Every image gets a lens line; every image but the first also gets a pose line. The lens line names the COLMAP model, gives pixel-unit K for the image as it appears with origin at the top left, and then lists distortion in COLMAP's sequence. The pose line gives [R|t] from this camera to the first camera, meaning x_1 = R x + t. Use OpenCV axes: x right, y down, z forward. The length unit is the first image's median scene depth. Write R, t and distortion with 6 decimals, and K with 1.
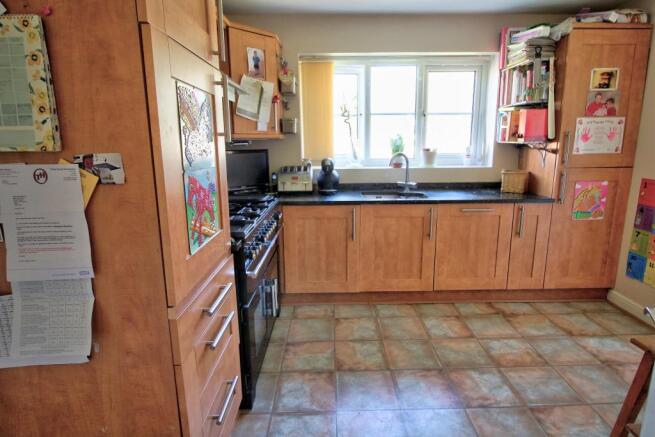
lens RADIAL K [[362.9, 0, 340.0], [0, 362.9, 210.3], [0, 0, 1]] dist [-0.003176, -0.001588]
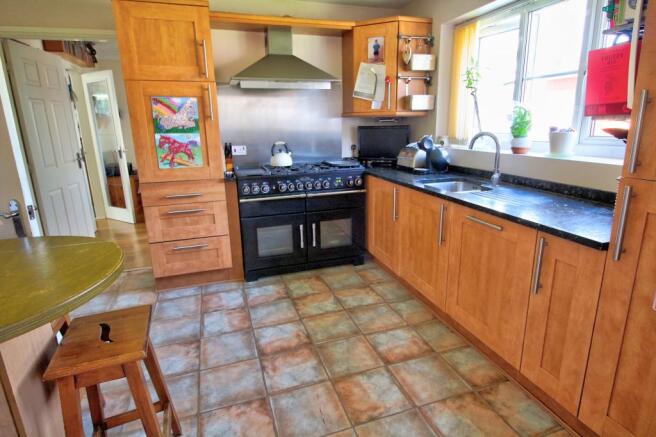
lens RADIAL K [[363.5, 0, 340.5], [0, 363.5, 210.3], [0, 0, 1]] dist [-0.003176, -0.001588]
pose [[0.316685, 0.230108, -0.920196, 0.934873], [-0.171612, 0.968018, 0.183006, -0.103468], [0.932877, 0.099961, 0.346046, 0.548786]]
